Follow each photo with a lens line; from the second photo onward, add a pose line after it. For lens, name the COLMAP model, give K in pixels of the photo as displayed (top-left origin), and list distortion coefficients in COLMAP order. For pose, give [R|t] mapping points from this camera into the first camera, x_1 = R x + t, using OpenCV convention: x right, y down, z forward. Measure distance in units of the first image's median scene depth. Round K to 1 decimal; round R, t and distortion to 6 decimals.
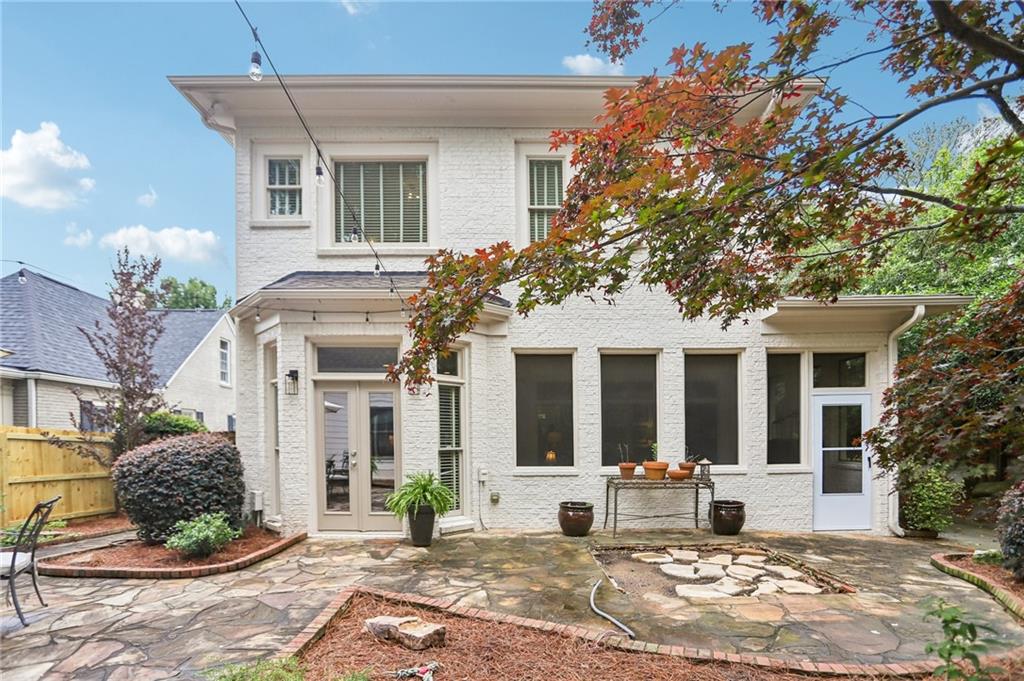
lens RADIAL K [[470.8, 0, 506.6], [0, 470.8, 341.5], [0, 0, 1]] dist [-0.052448, 0.024816]
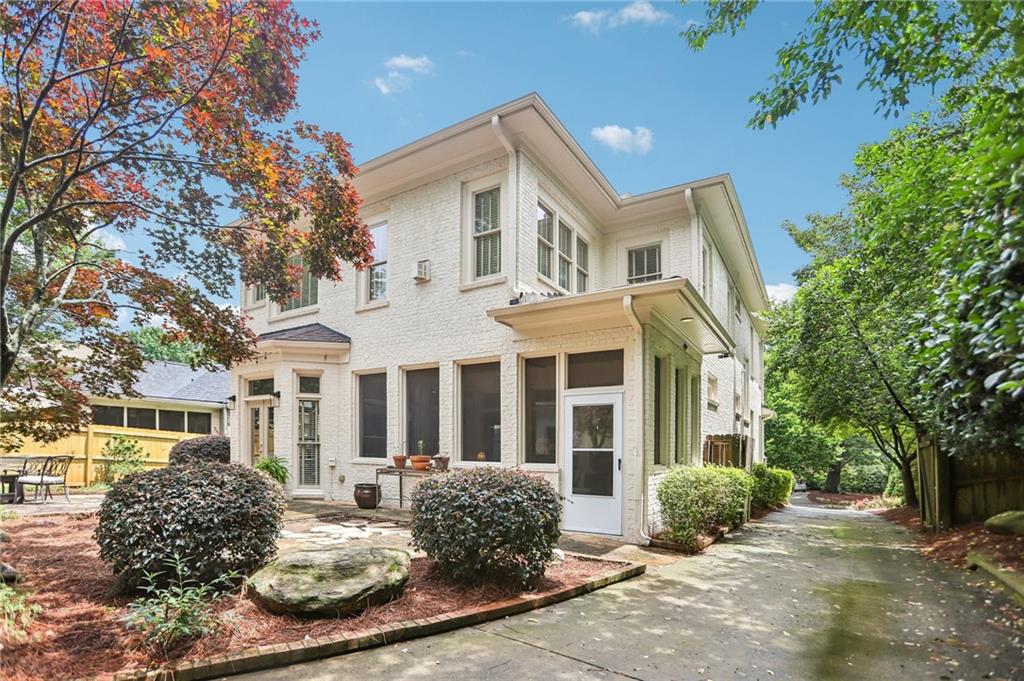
lens RADIAL K [[470.8, 0, 506.6], [0, 470.8, 341.5], [0, 0, 1]] dist [-0.052448, 0.024816]
pose [[0.854326, -0.101973, -0.509636, 1.092447], [0.107448, 0.994033, -0.018775, 0.003245], [0.508510, -0.038719, 0.860185, 0.057969]]
